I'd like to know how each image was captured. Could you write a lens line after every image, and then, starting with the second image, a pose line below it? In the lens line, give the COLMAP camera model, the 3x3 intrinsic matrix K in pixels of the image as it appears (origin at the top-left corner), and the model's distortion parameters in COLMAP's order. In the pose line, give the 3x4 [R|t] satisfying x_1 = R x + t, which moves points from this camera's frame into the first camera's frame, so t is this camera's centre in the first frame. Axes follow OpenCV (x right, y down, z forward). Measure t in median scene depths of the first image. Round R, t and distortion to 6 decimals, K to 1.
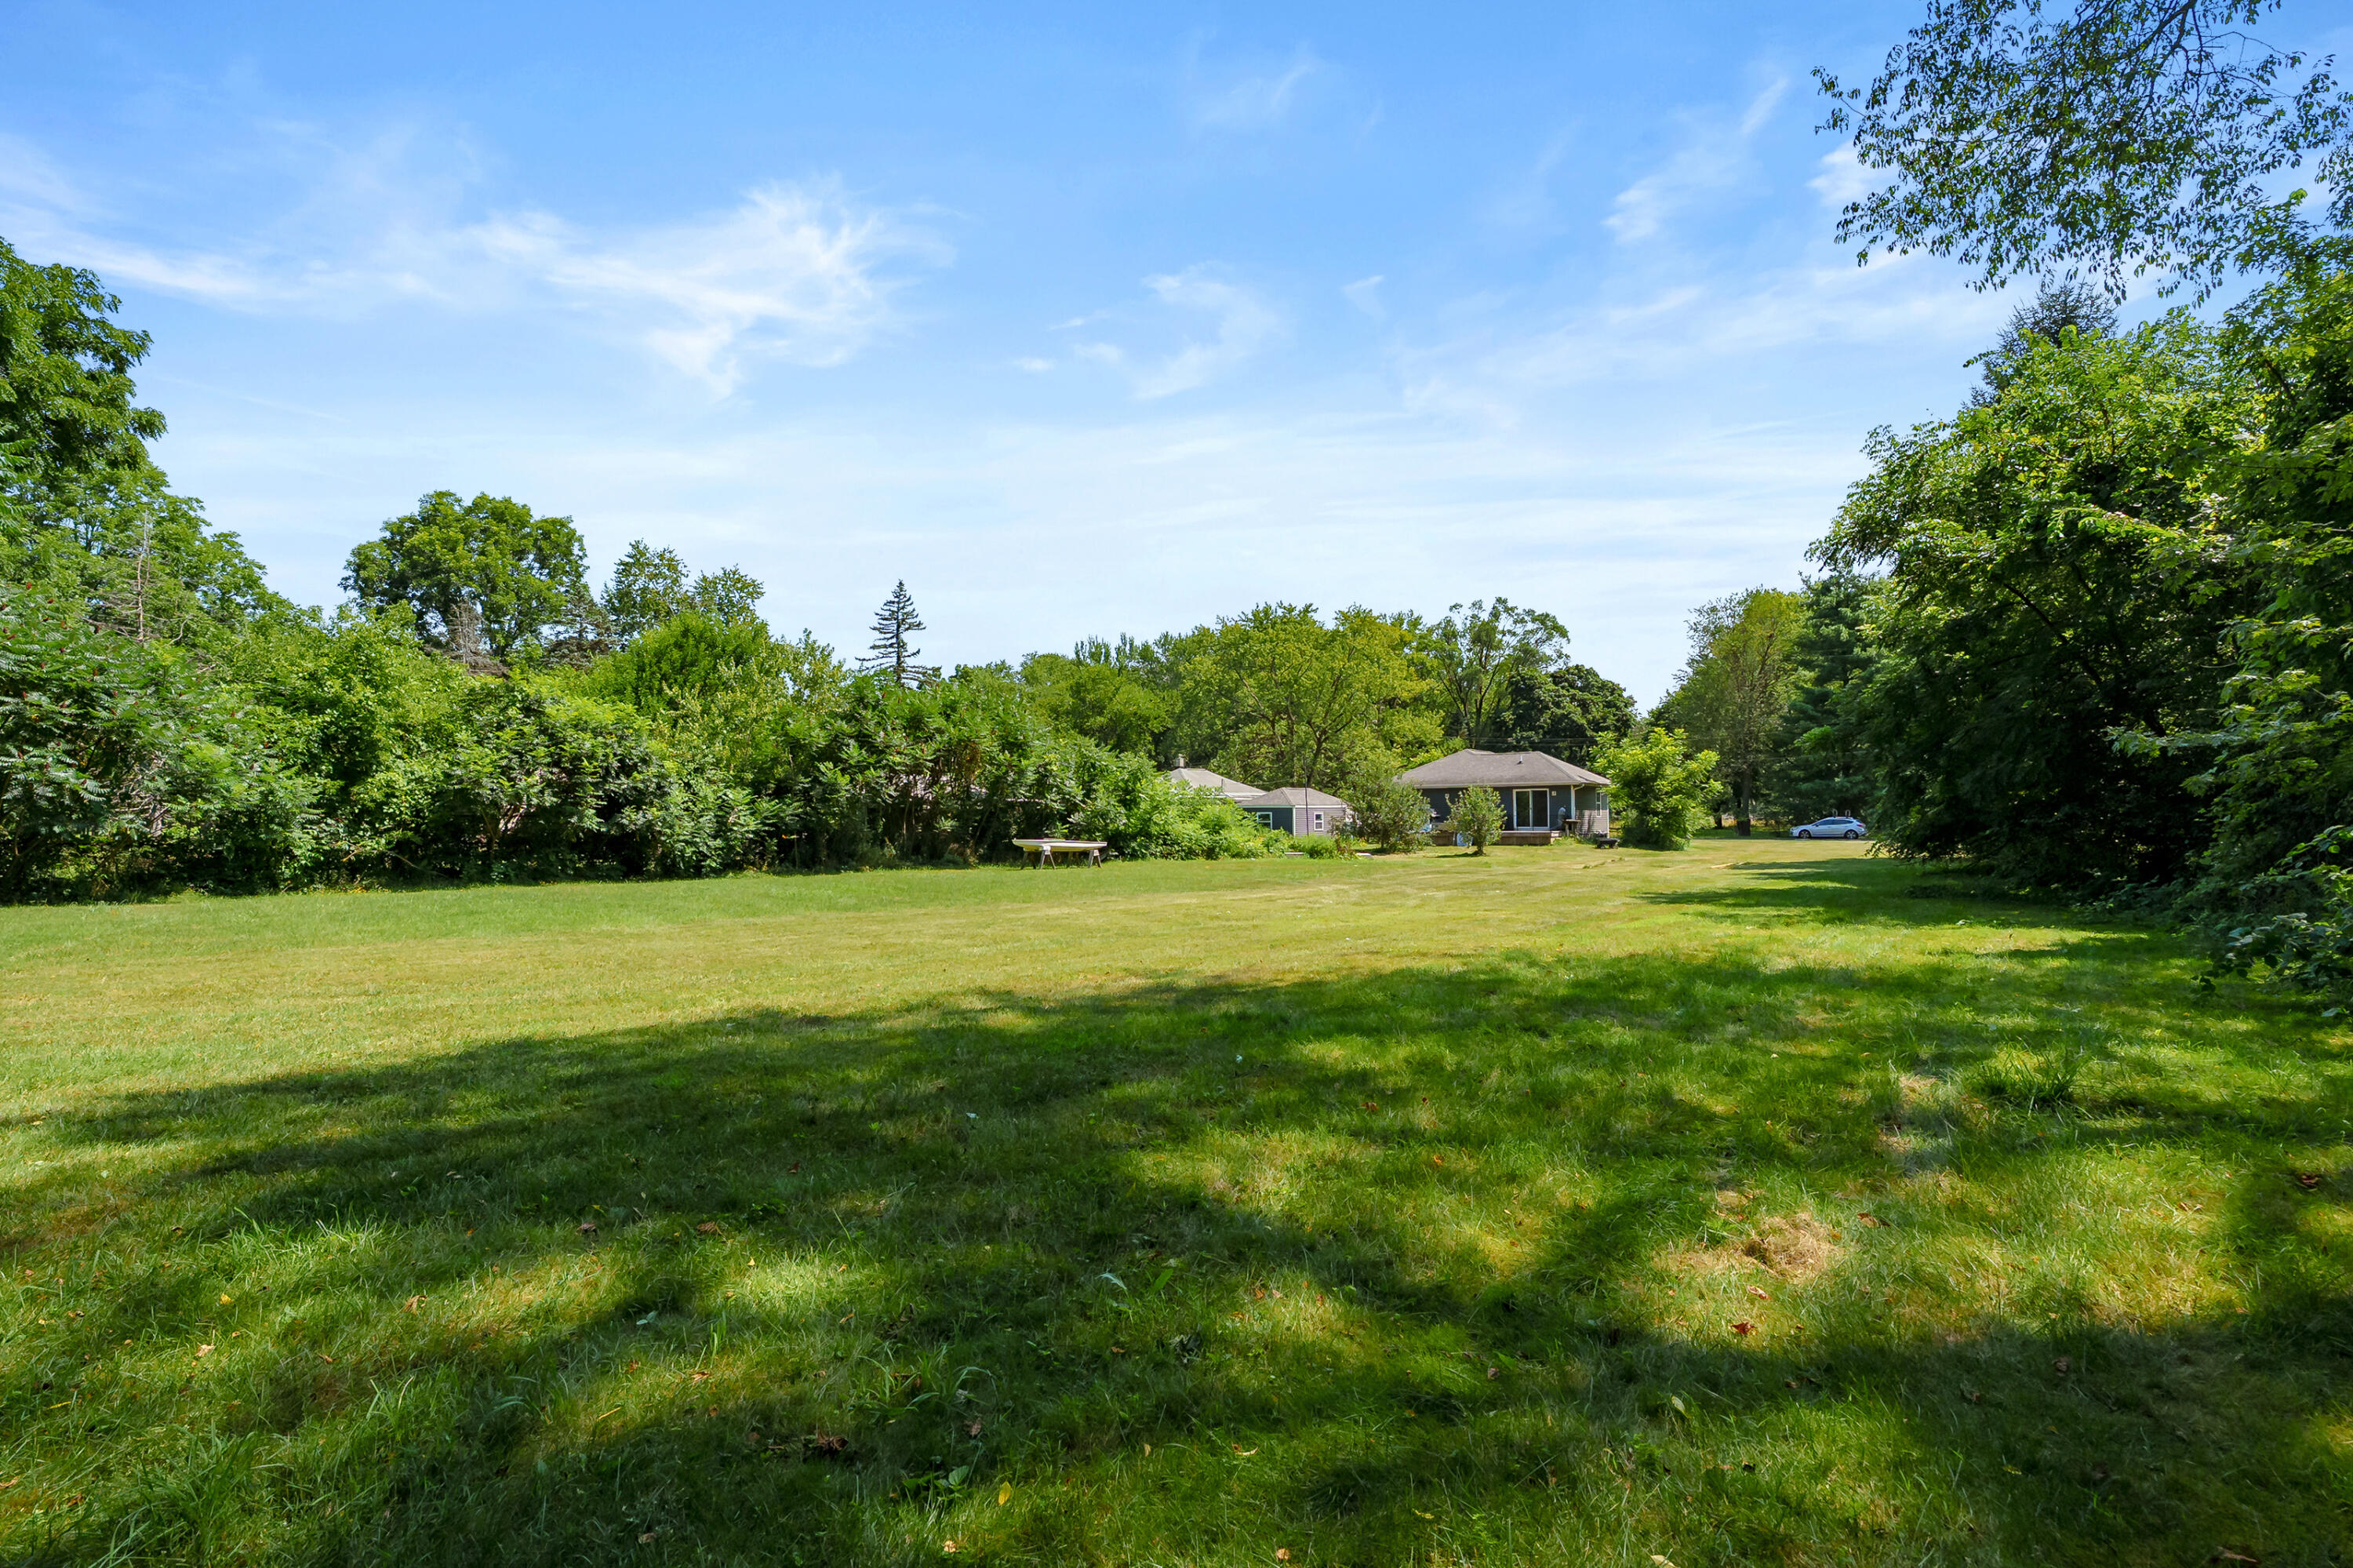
lens RADIAL K [[1053.4, 0, 1167.7], [0, 1053.4, 780.8], [0, 0, 1]] dist [-0.000644, 0.002245]
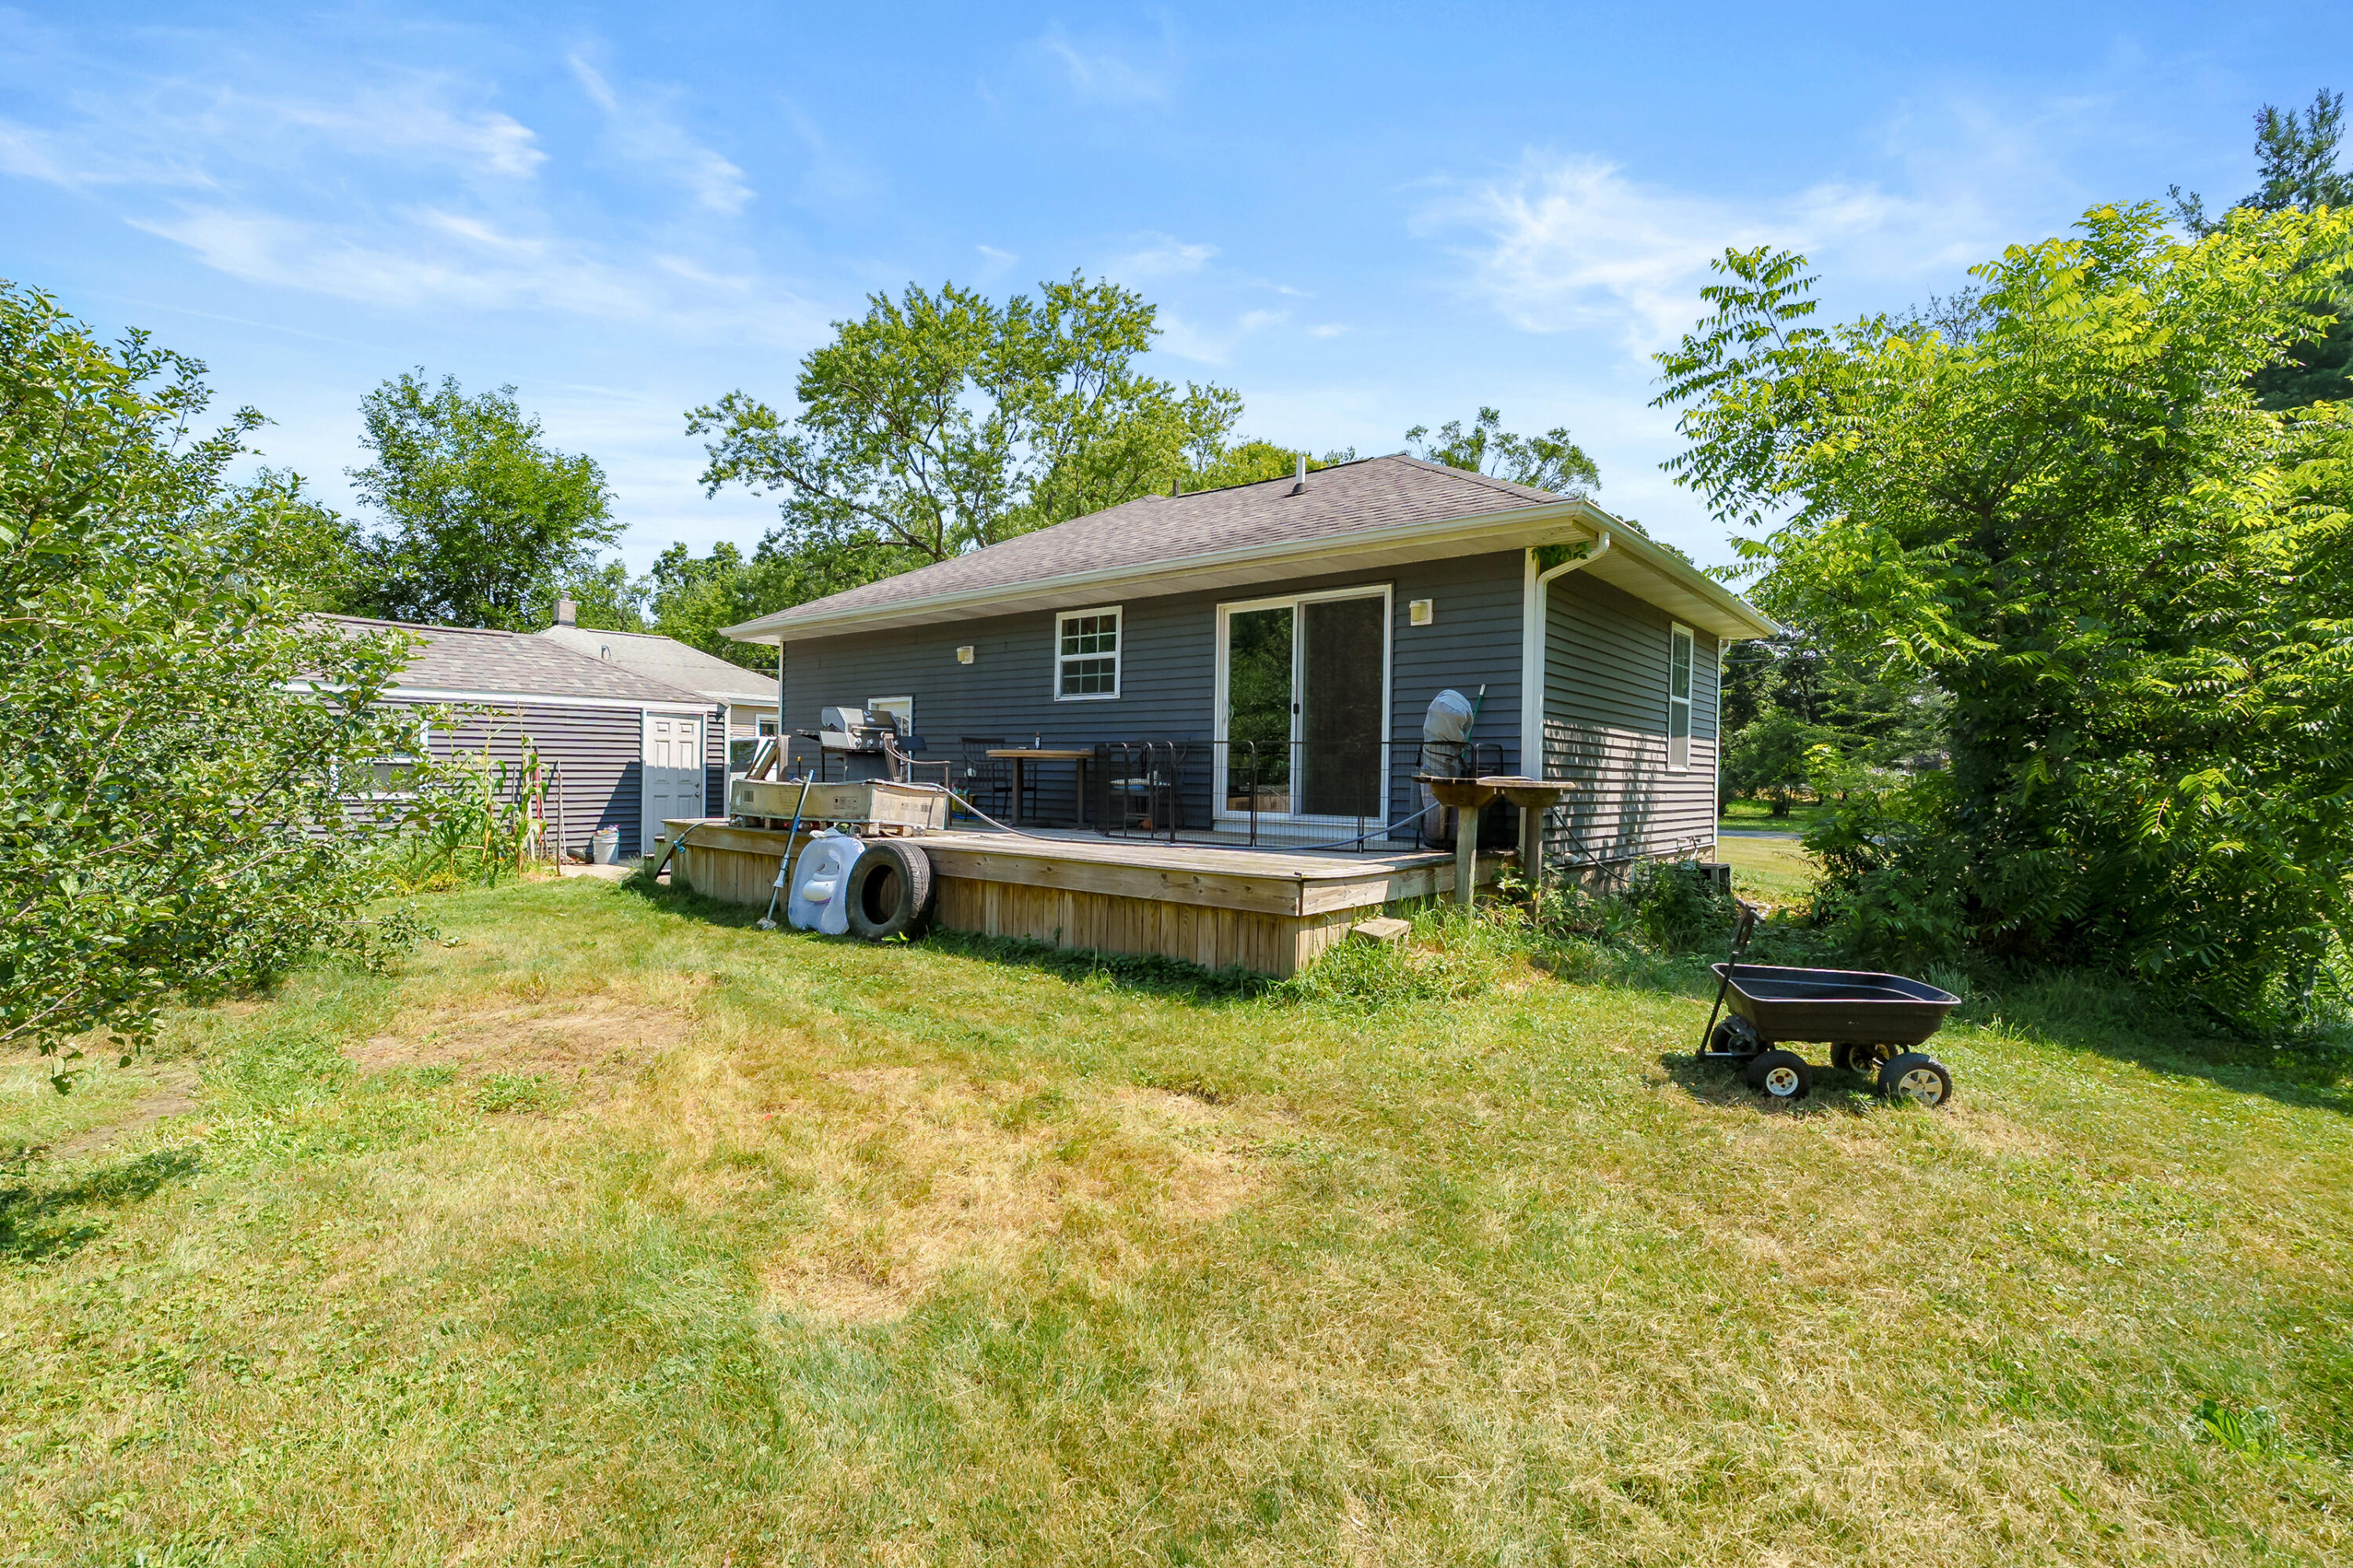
lens RADIAL K [[1053.4, 0, 1167.7], [0, 1053.4, 780.8], [0, 0, 1]] dist [-0.000644, 0.002245]
pose [[0.999293, 0.029497, -0.023319, 0.328914], [-0.028584, 0.998848, 0.038547, 0.032456], [0.024430, -0.037853, 0.998985, 0.826377]]
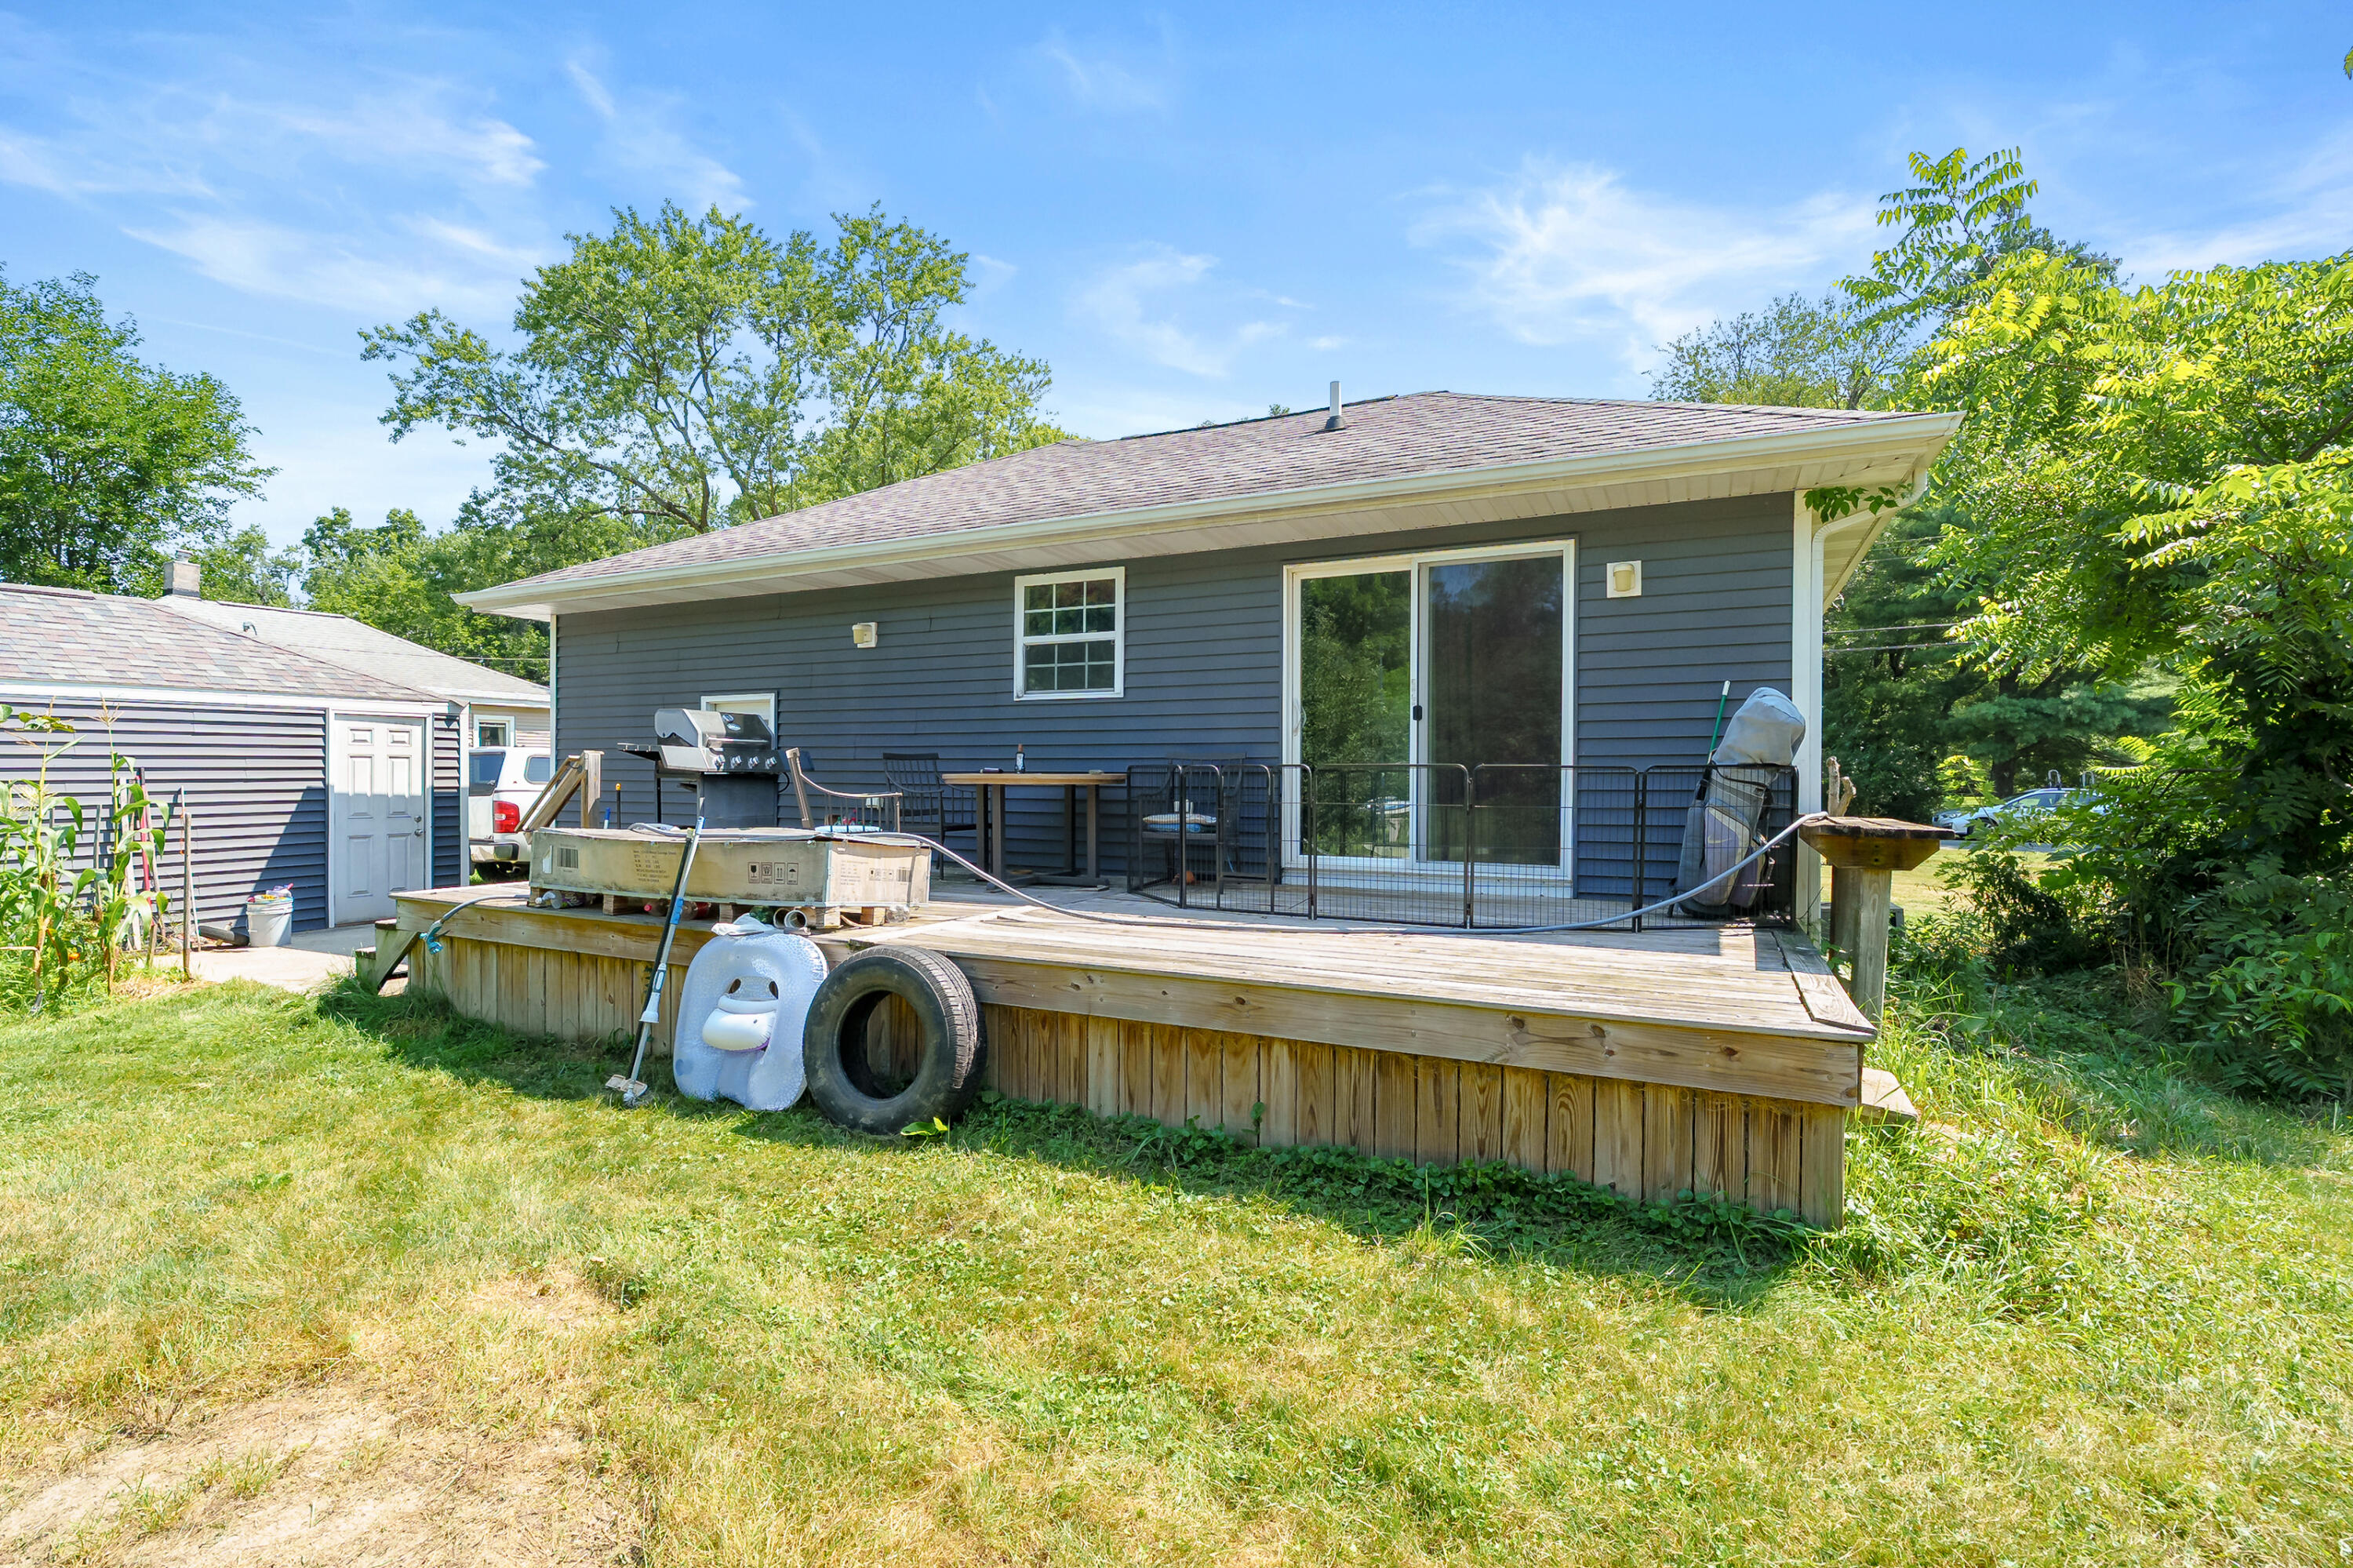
lens RADIAL K [[1053.4, 0, 1167.7], [0, 1053.4, 780.8], [0, 0, 1]] dist [-0.000644, 0.002245]
pose [[0.978062, 0.015339, 0.207748, 0.291242], [-0.022853, 0.999167, 0.033815, 0.031111], [-0.207057, -0.037820, 0.977598, 0.885608]]
